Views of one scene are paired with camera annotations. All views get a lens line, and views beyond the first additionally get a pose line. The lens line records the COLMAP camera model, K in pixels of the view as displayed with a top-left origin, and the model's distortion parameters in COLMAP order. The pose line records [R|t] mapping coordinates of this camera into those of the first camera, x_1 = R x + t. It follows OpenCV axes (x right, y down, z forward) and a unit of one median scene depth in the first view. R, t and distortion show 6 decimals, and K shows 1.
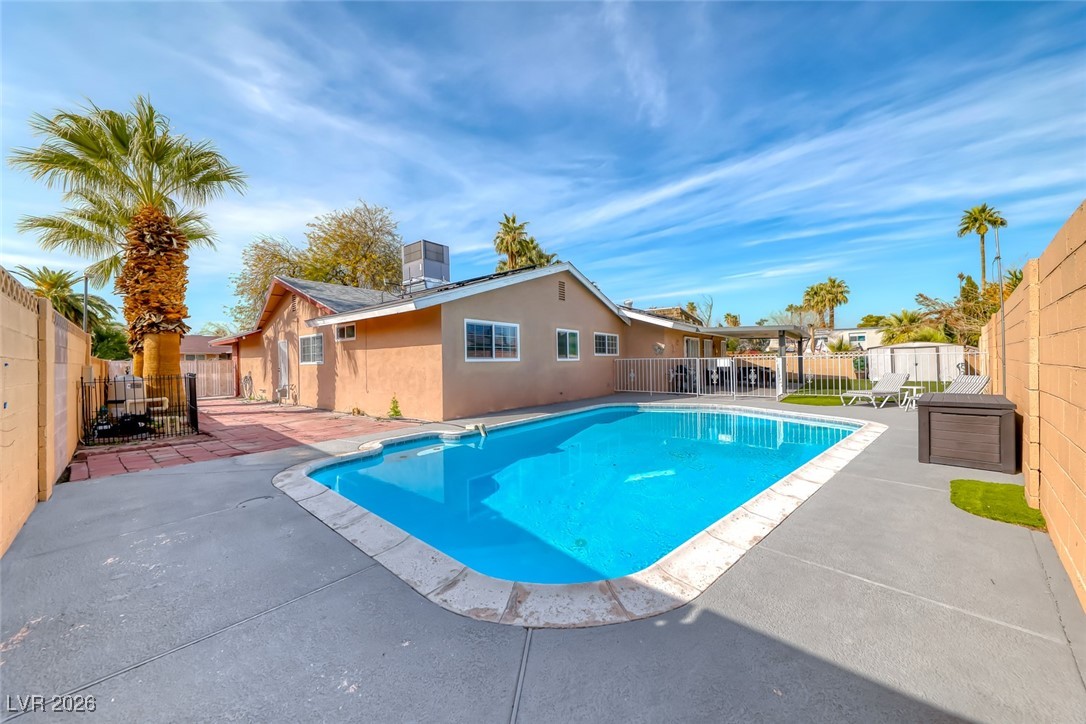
lens RADIAL K [[396.5, 0, 543.0], [0, 396.5, 362.0], [0, 0, 1]] dist [-0.010891, -0.000022]
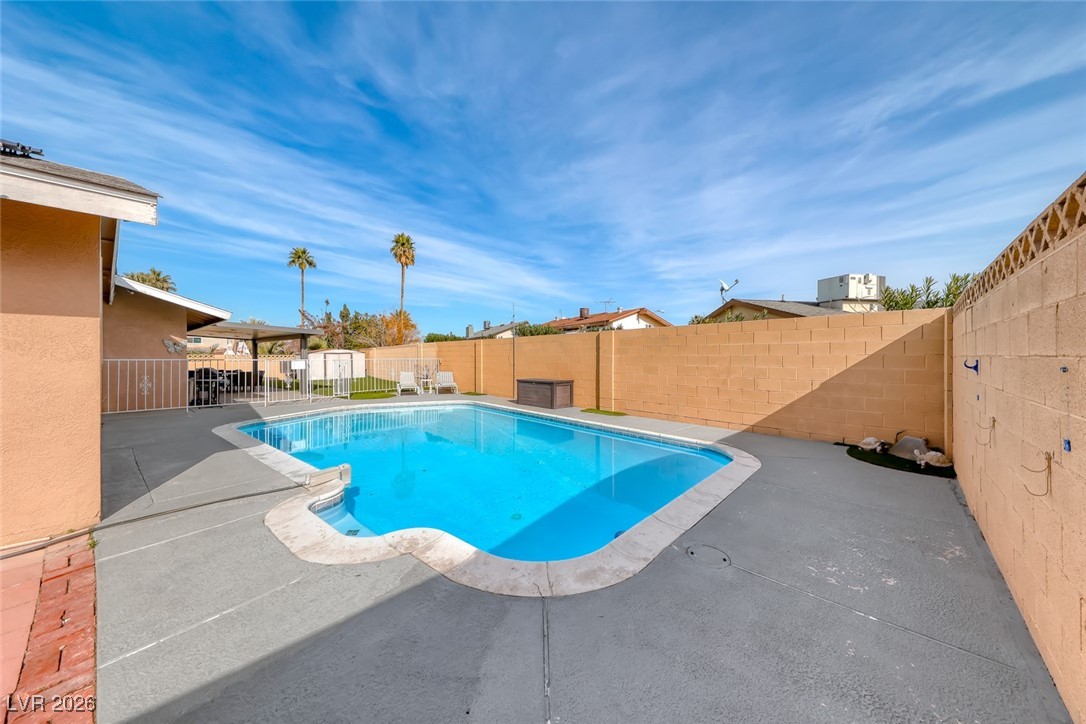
lens RADIAL K [[381.1, 0, 543.0], [0, 381.1, 362.0], [0, 0, 1]] dist [0.006920, -0.000031]
pose [[-0.002013, 0.005855, 0.999981, -0.355071], [-0.001086, 0.999982, -0.005857, -0.000697], [-0.999997, -0.001098, -0.002007, 0.320803]]
